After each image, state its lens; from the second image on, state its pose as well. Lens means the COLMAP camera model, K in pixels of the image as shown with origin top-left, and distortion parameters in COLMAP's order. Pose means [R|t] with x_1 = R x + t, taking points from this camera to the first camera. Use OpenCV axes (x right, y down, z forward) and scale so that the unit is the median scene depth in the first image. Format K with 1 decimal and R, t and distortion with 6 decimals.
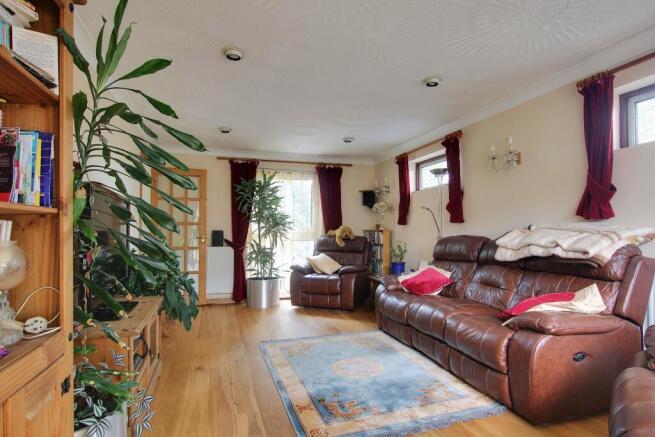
lens RADIAL K [[357.1, 0, 328.2], [0, 357.1, 219.6], [0, 0, 1]] dist [0.000791, 0.000120]
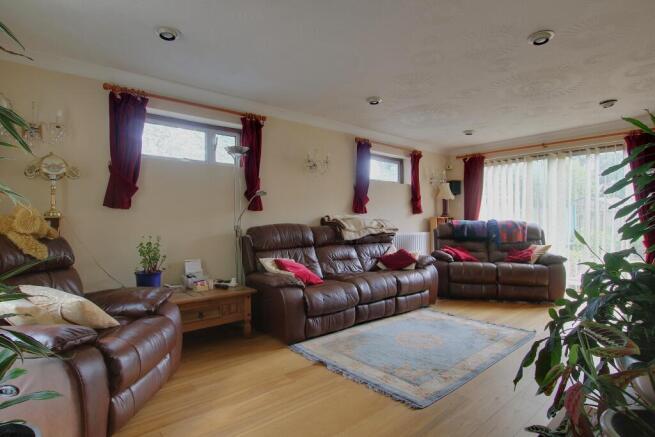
lens RADIAL K [[339.8, 0, 328.7], [0, 339.8, 225.0], [0, 0, 1]] dist [-0.001720, -0.000071]
pose [[-0.373730, 0.014208, 0.927429, -0.624771], [-0.015004, 0.999659, -0.021361, 0.071313], [-0.927416, -0.021898, -0.373390, 1.319661]]
